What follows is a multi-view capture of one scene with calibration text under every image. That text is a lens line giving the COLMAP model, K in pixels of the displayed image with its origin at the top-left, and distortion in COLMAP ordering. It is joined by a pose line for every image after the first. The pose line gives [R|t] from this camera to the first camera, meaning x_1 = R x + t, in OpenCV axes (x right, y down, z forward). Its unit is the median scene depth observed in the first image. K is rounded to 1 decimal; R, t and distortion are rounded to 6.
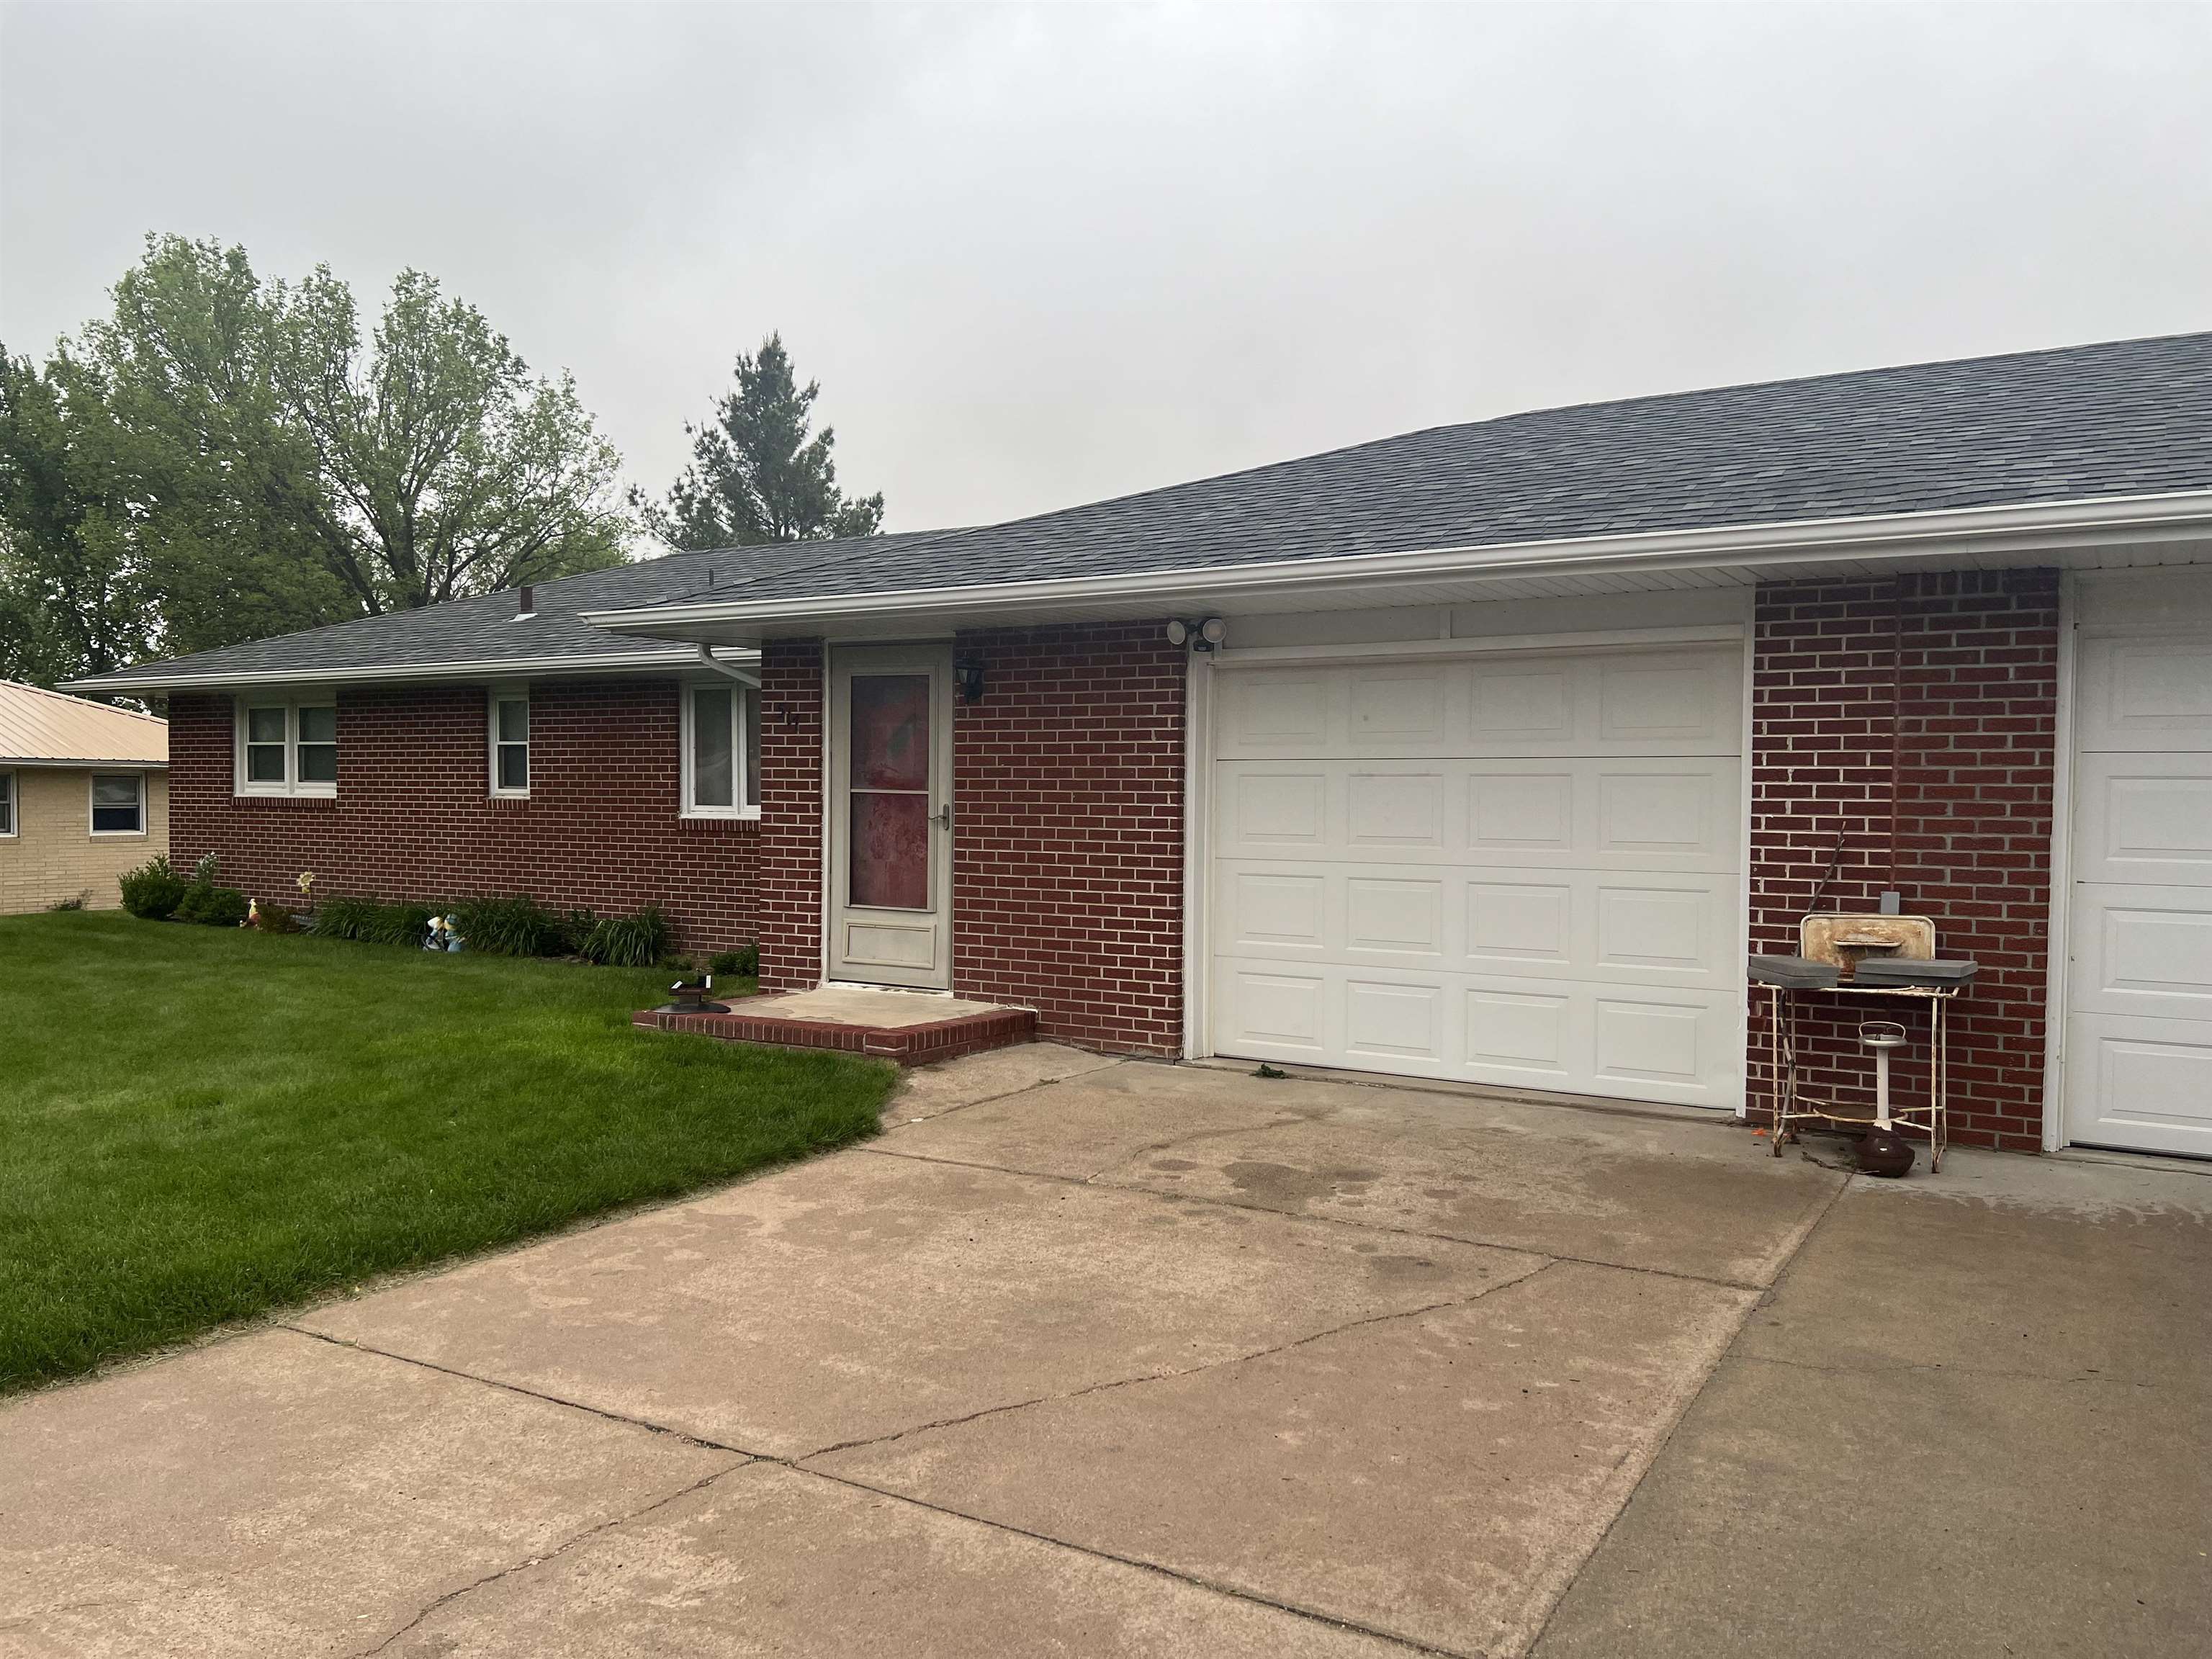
lens RADIAL K [[1645.6, 0, 1104.9], [0, 1645.6, 829.1], [0, 0, 1]] dist [0.064545, -0.071348]
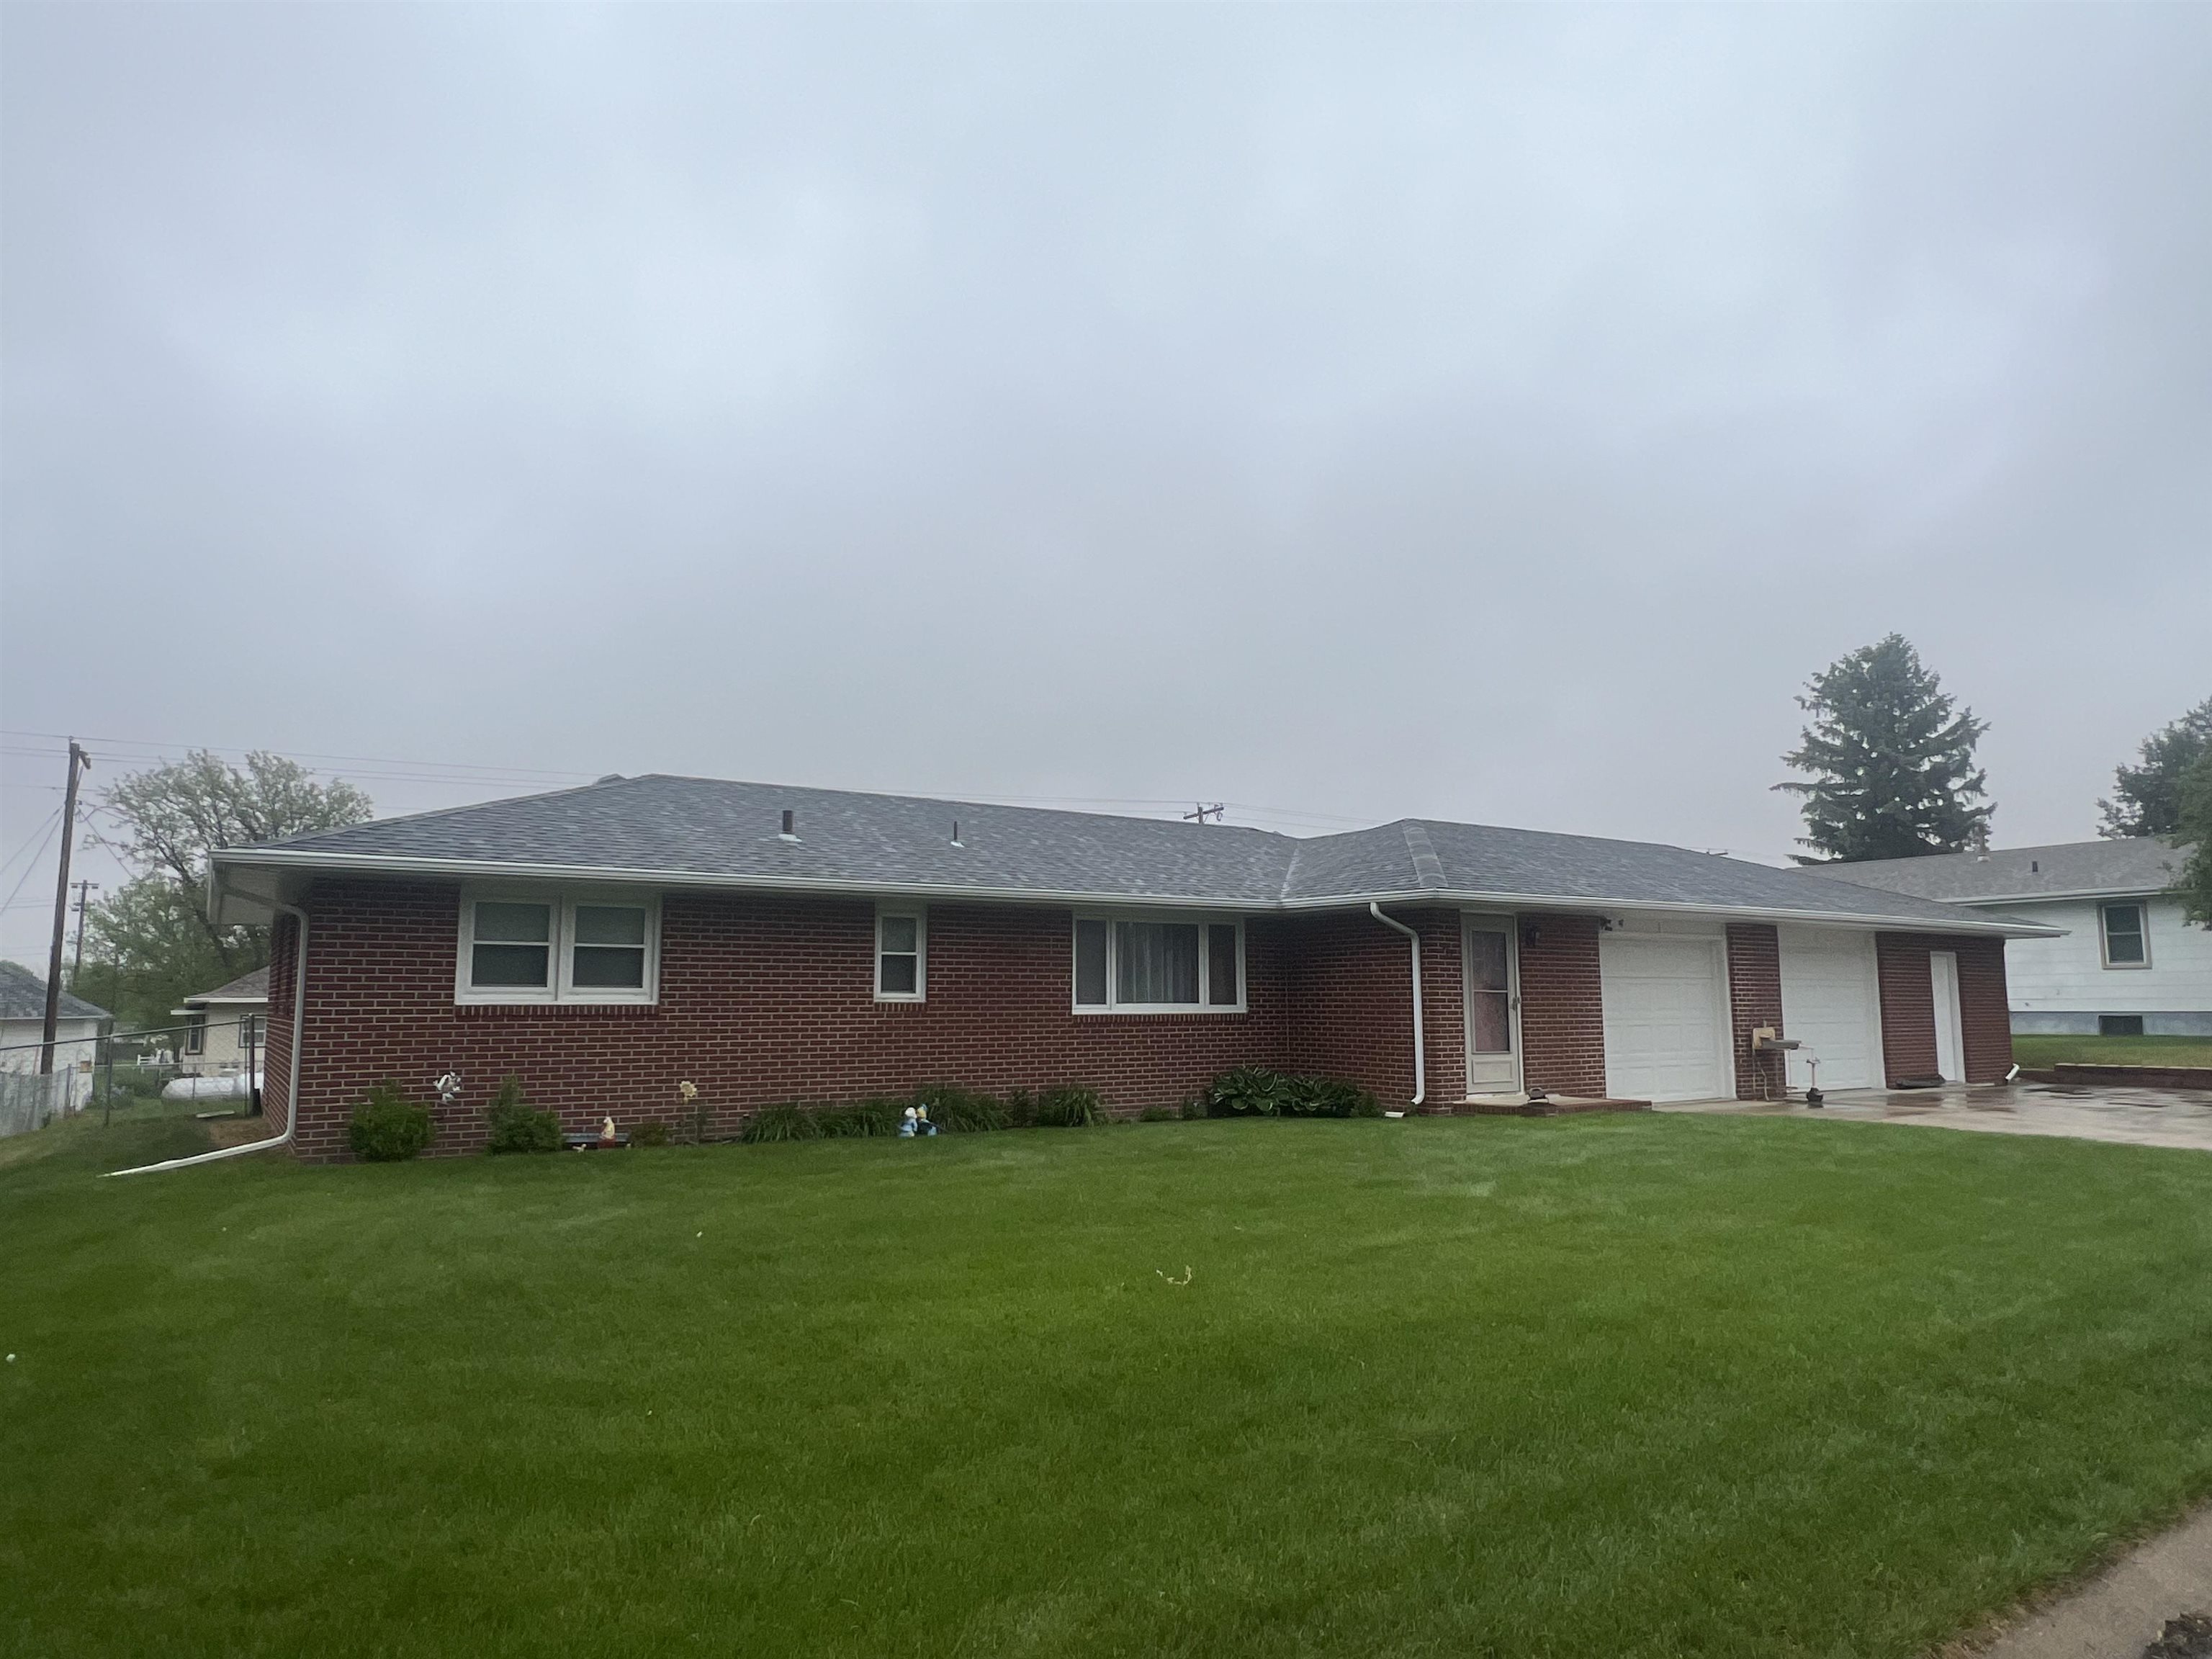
lens RADIAL K [[1346.4, 0, 1103.3], [0, 1346.4, 832.3], [0, 0, 1]] dist [0.000299, -0.000186]
pose [[0.423409, 0.105325, 0.899795, -1.140925], [0.026736, 0.991333, -0.128621, -0.010757], [-0.905544, 0.078516, 0.416924, 0.467781]]
